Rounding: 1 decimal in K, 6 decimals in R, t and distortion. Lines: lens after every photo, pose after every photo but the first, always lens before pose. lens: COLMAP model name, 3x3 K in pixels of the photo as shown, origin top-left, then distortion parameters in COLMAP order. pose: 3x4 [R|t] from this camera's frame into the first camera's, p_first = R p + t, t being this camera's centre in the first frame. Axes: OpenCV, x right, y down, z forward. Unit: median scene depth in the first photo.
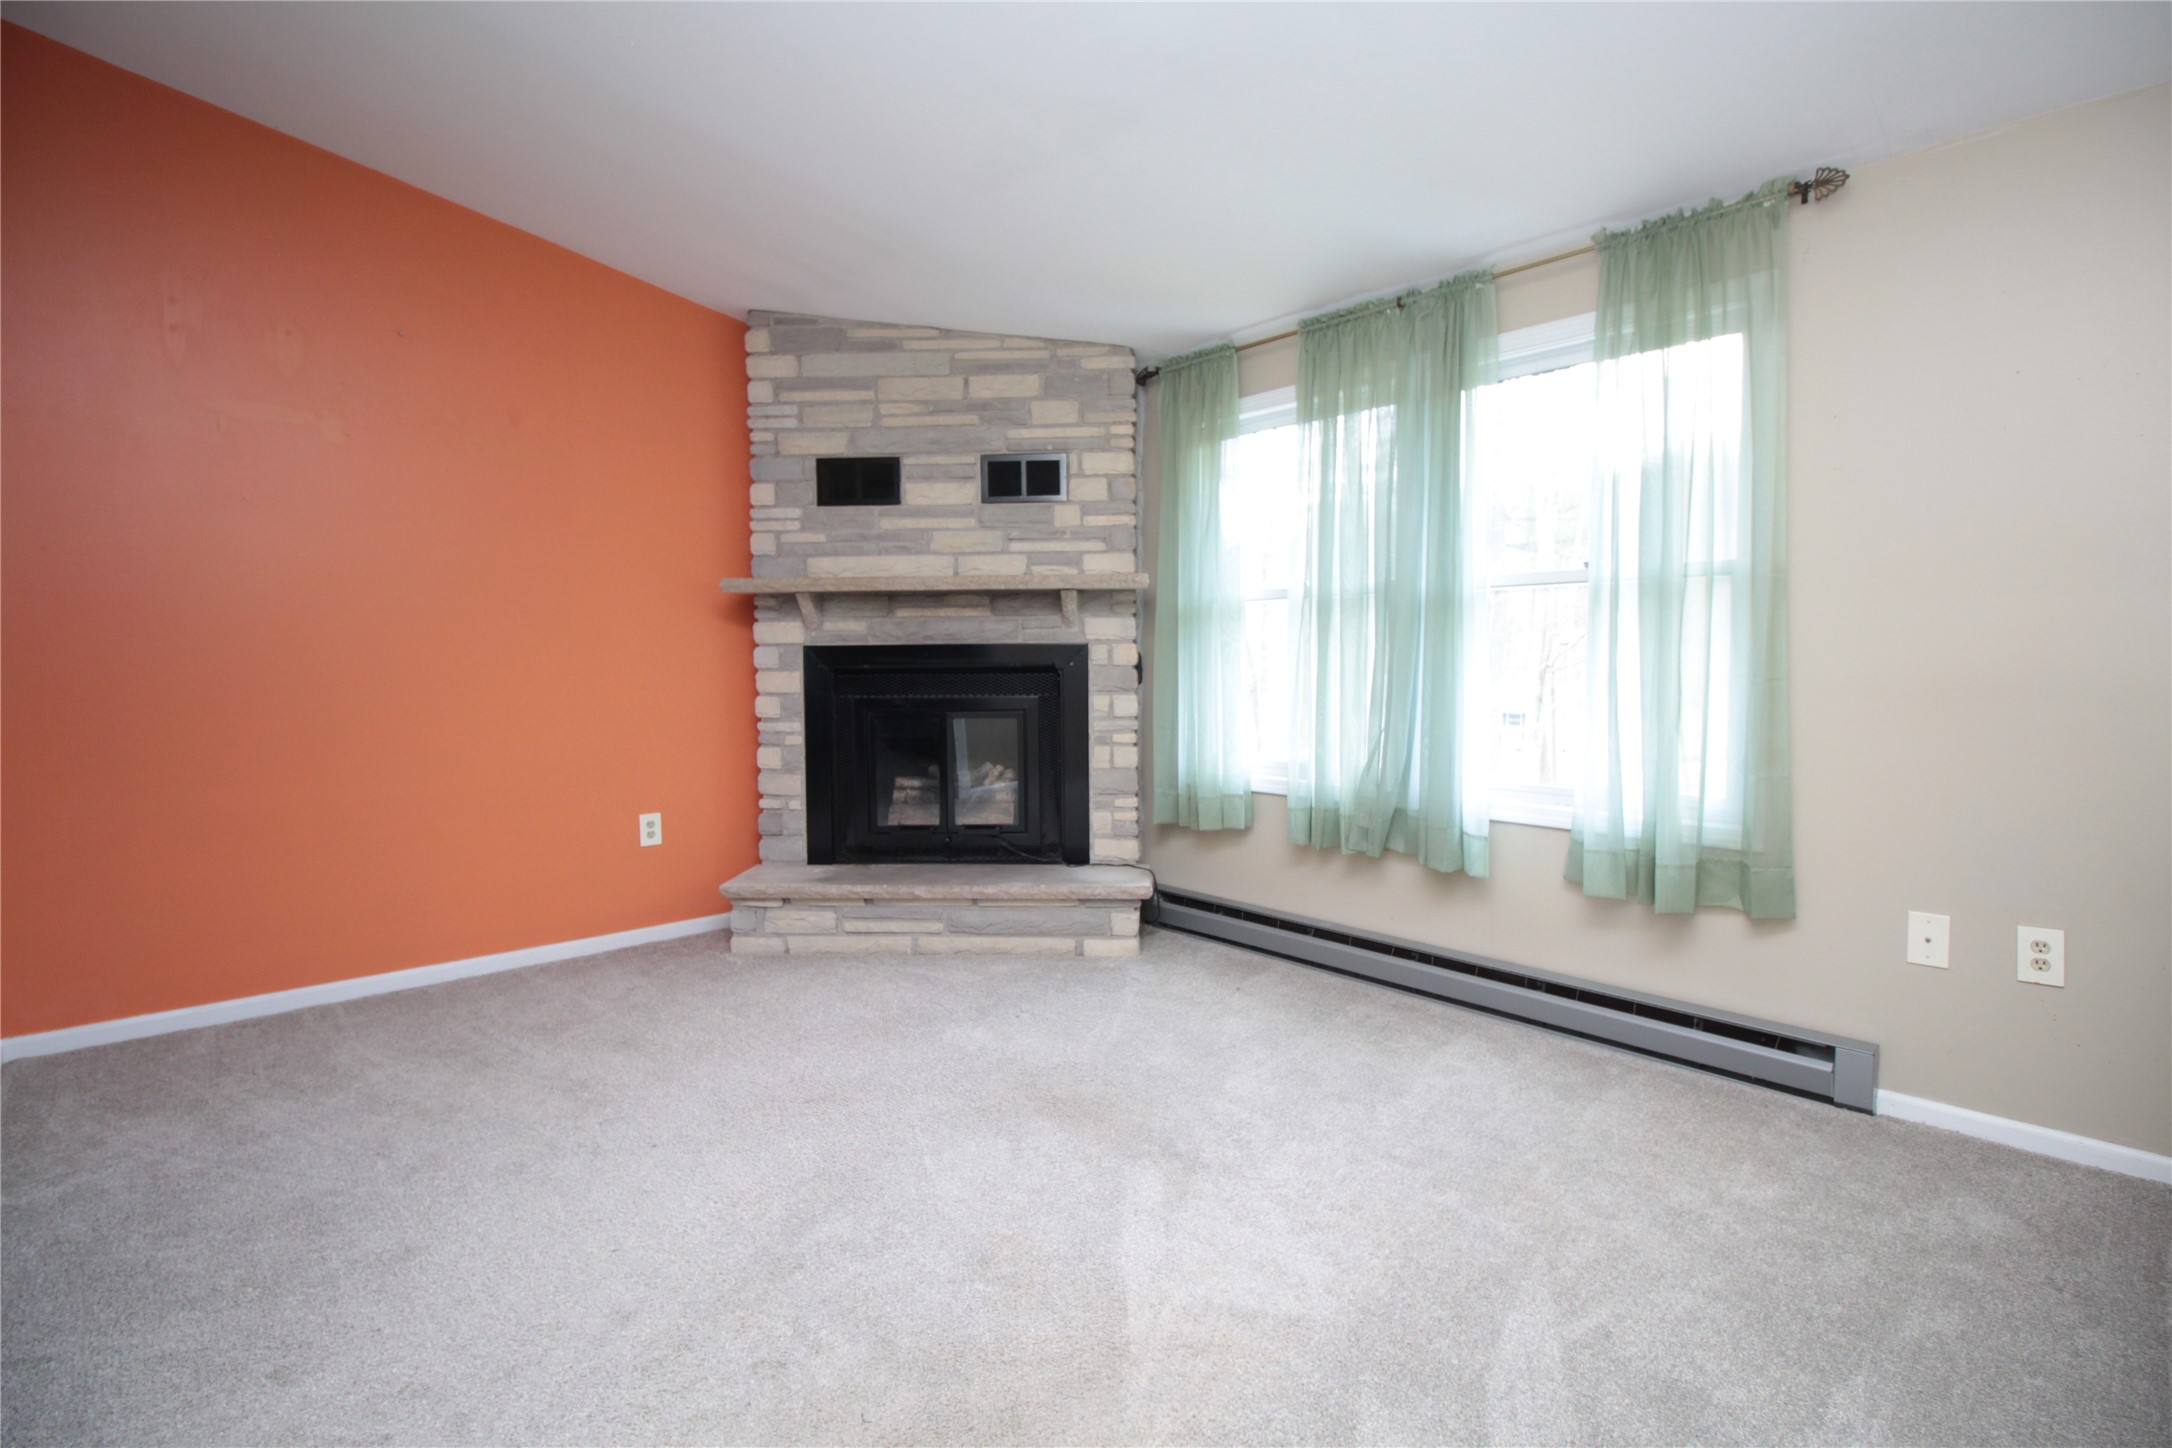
lens RADIAL K [[1000.7, 0, 1105.4], [0, 1000.7, 714.3], [0, 0, 1]] dist [-0.010618, -0.006417]
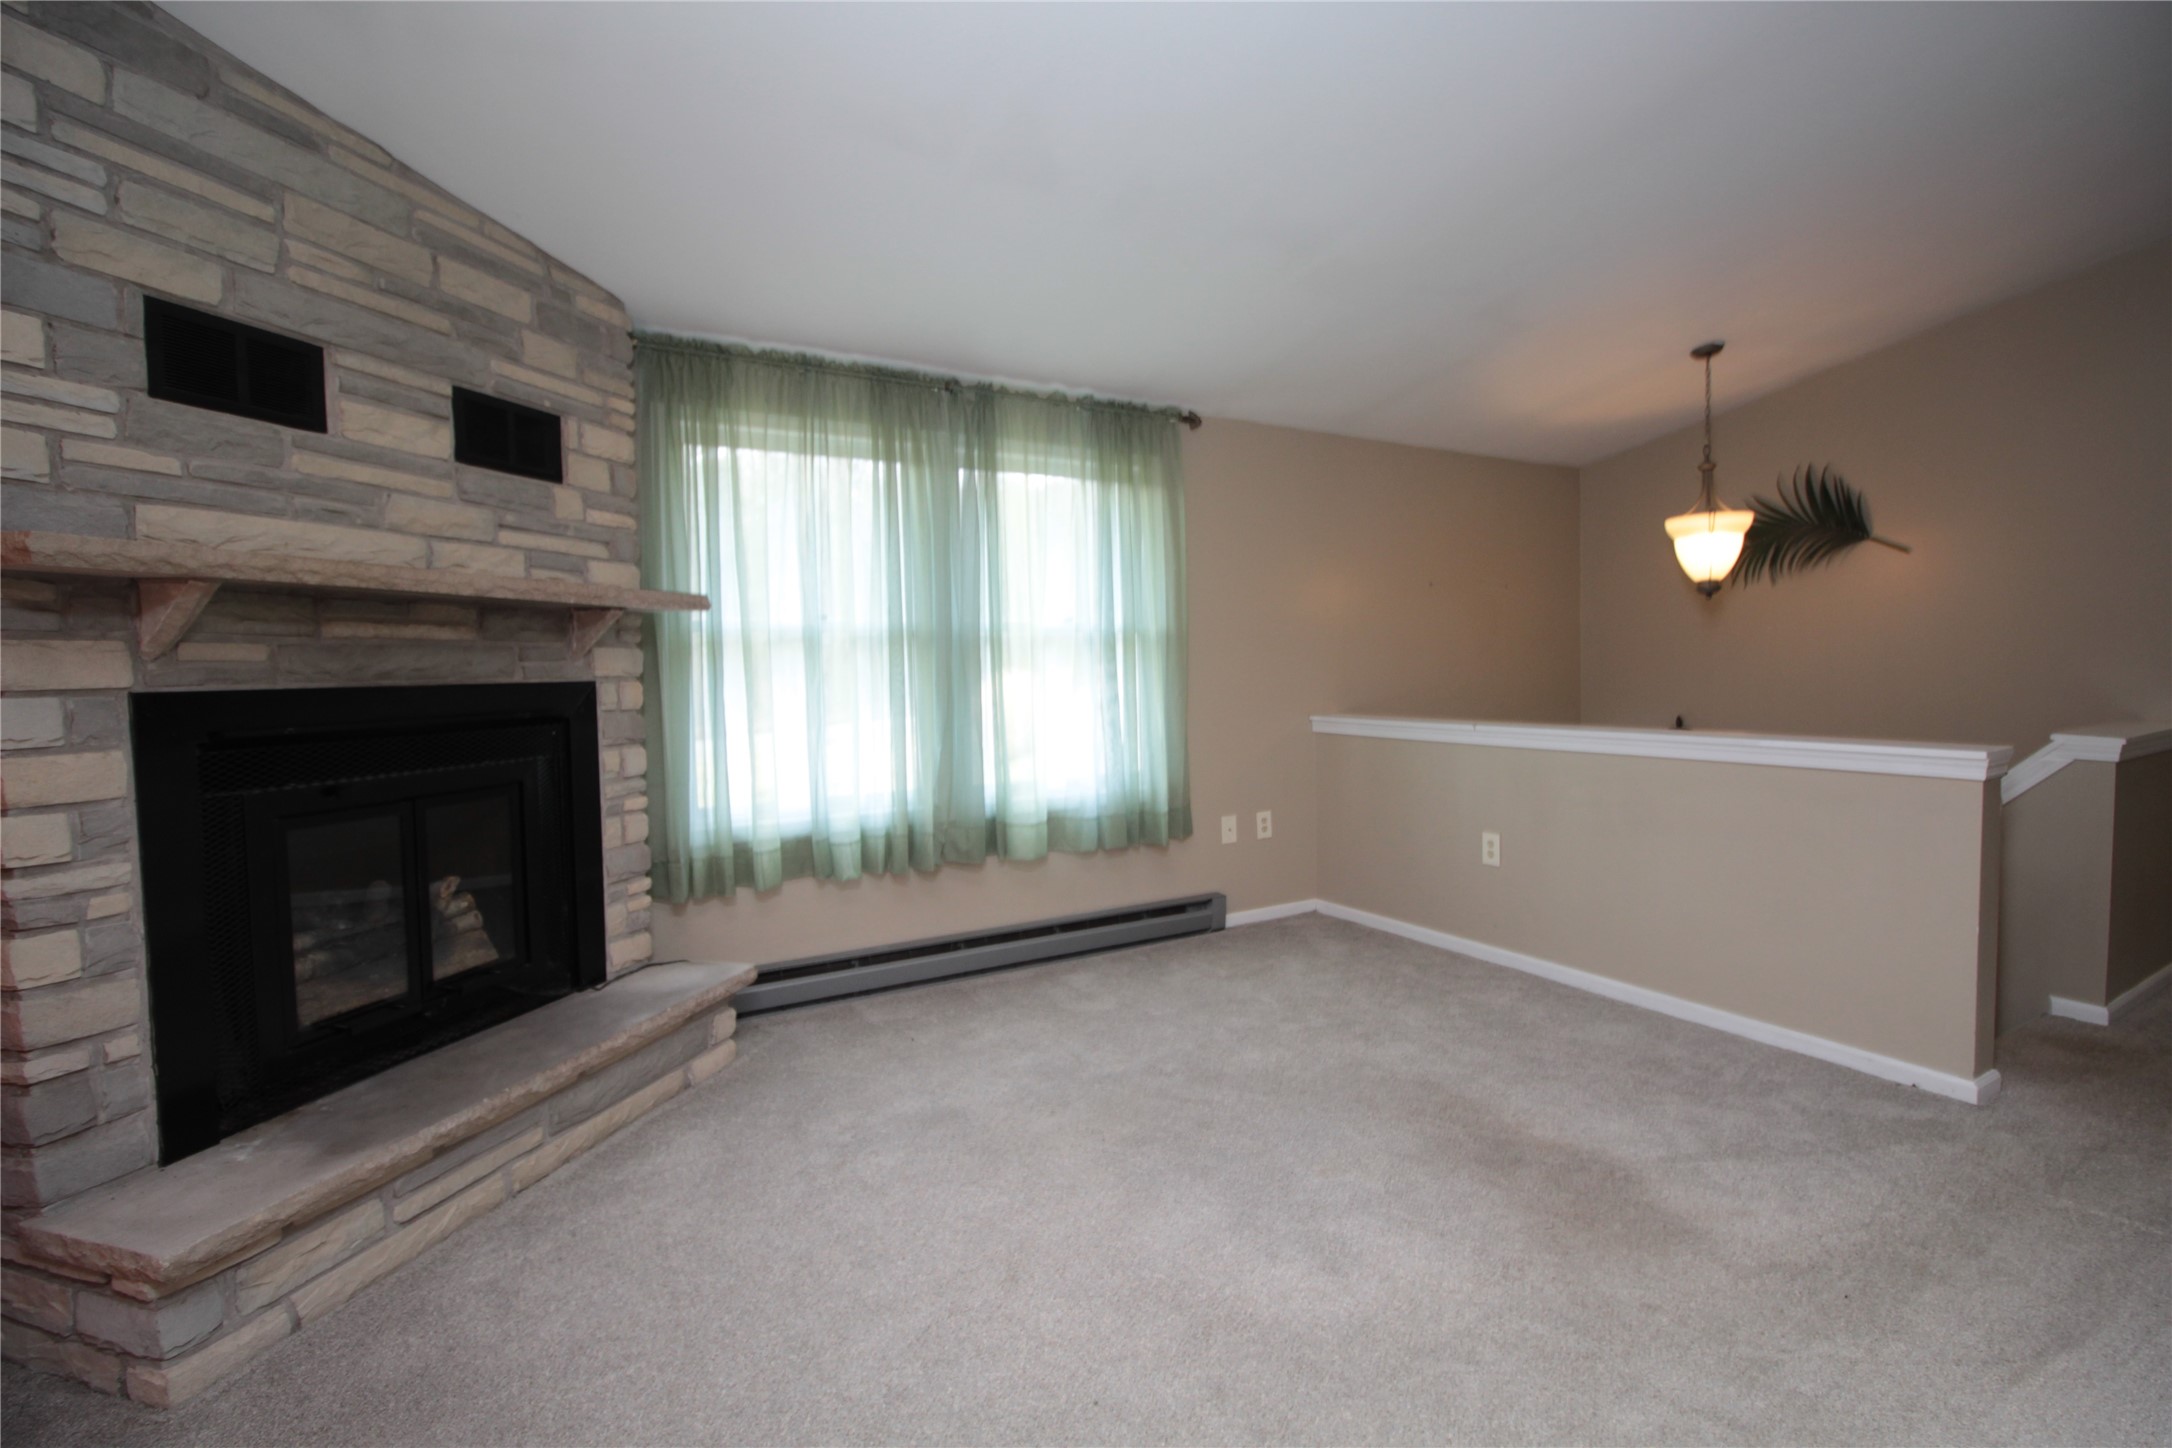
lens RADIAL K [[1000.7, 0, 1107.4], [0, 1000.7, 715.0], [0, 0, 1]] dist [-0.010618, -0.006417]
pose [[0.214114, -0.041844, 0.975912, -0.655504], [0.074804, 0.996851, 0.026330, -0.037422], [-0.973940, 0.067365, 0.216570, 0.475225]]
